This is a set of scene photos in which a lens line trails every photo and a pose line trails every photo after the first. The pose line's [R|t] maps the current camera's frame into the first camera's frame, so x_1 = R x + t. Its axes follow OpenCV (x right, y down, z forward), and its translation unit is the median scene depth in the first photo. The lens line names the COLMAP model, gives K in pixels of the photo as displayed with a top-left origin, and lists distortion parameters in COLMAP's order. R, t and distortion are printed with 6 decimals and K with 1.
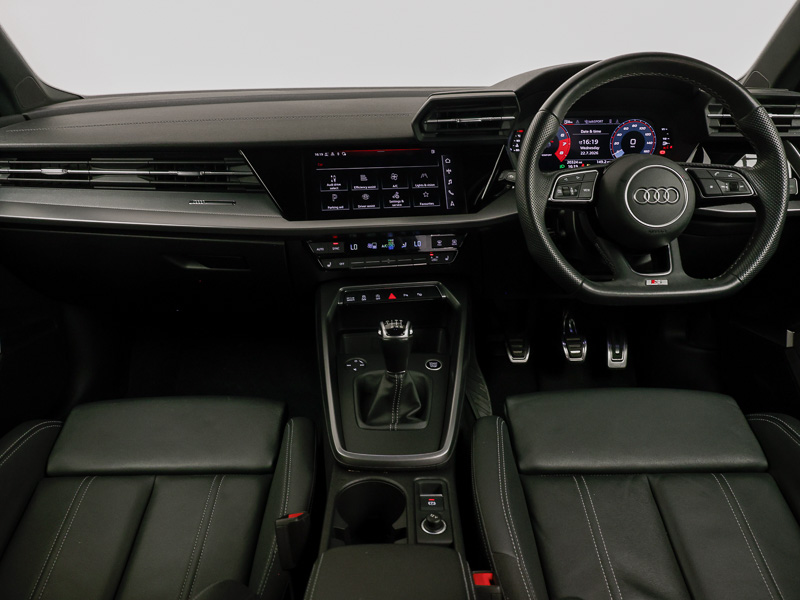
lens RADIAL K [[608.4, 0, 400.0], [0, 608.4, 300.0], [0, 0, 1]] dist [-0.006182, -0.005344]
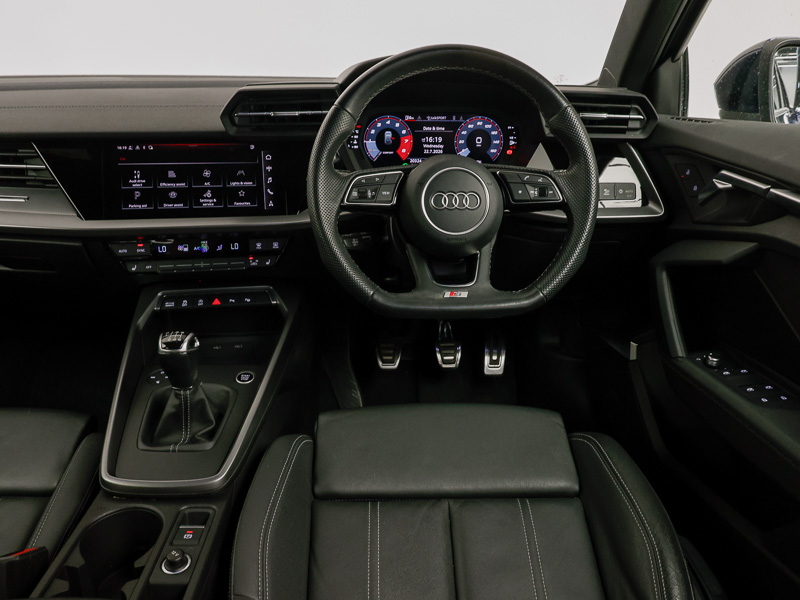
lens RADIAL K [[608.4, 0, 400.0], [0, 608.4, 300.0], [0, 0, 1]] dist [-0.006182, -0.005344]
pose [[0.999181, 0.011137, 0.038904, 0.257241], [-0.011706, 0.999828, 0.014417, -0.028185], [-0.038737, -0.014860, 0.999139, 0.065612]]
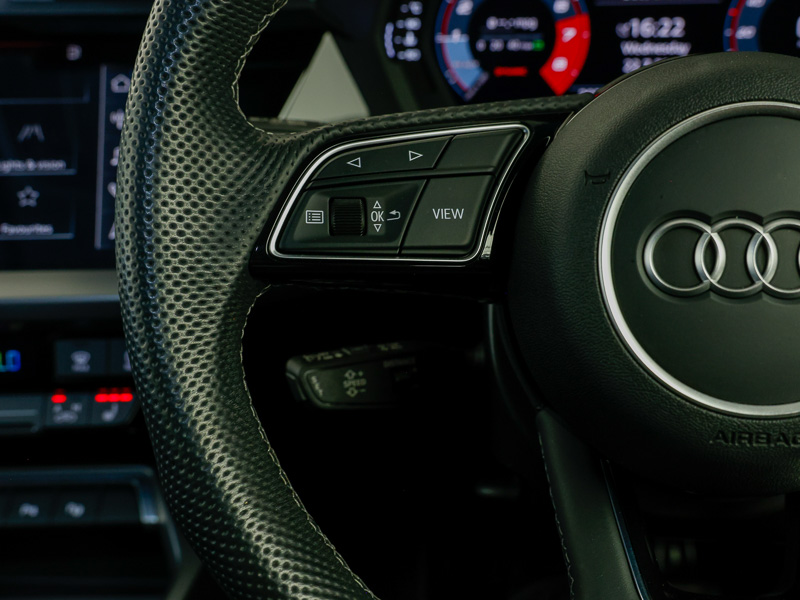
lens RADIAL K [[1029.4, 0, 400.0], [0, 1029.4, 300.0], [0, 0, 1]] dist [0.016527, 0.003572]
pose [[0.989514, 0.039406, -0.138959, 0.299410], [-0.044146, 0.998538, -0.031195, -0.120325], [0.137527, 0.037003, 0.989807, 0.553770]]
